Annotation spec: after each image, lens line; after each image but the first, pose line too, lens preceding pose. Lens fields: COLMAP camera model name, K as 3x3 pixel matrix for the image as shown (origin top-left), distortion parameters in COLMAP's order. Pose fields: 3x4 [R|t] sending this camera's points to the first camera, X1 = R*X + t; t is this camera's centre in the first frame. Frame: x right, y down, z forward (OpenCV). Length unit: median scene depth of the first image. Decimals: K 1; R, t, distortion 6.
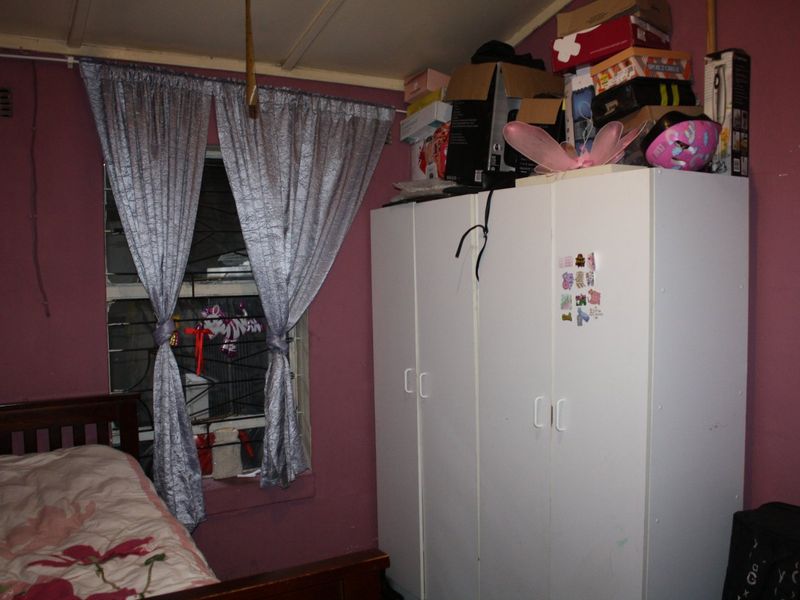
lens RADIAL K [[755.0, 0, 424.3], [0, 755.0, 312.1], [0, 0, 1]] dist [-0.146669, 0.119531]
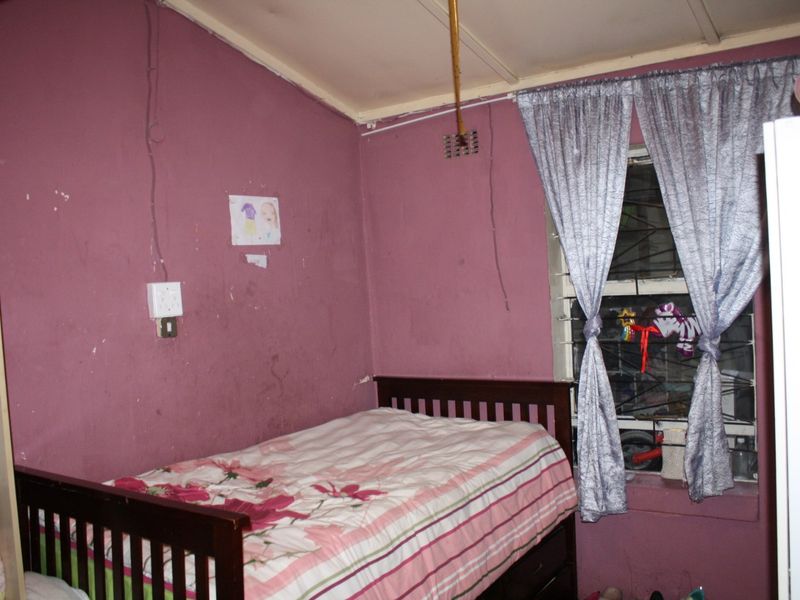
lens RADIAL K [[755.0, 0, 424.3], [0, 755.0, 312.1], [0, 0, 1]] dist [-0.146669, 0.119531]
pose [[0.423592, 0.030686, -0.905333, 0.501243], [-0.004411, 0.999484, 0.031813, -0.028499], [0.905842, -0.009482, 0.423509, 0.312401]]
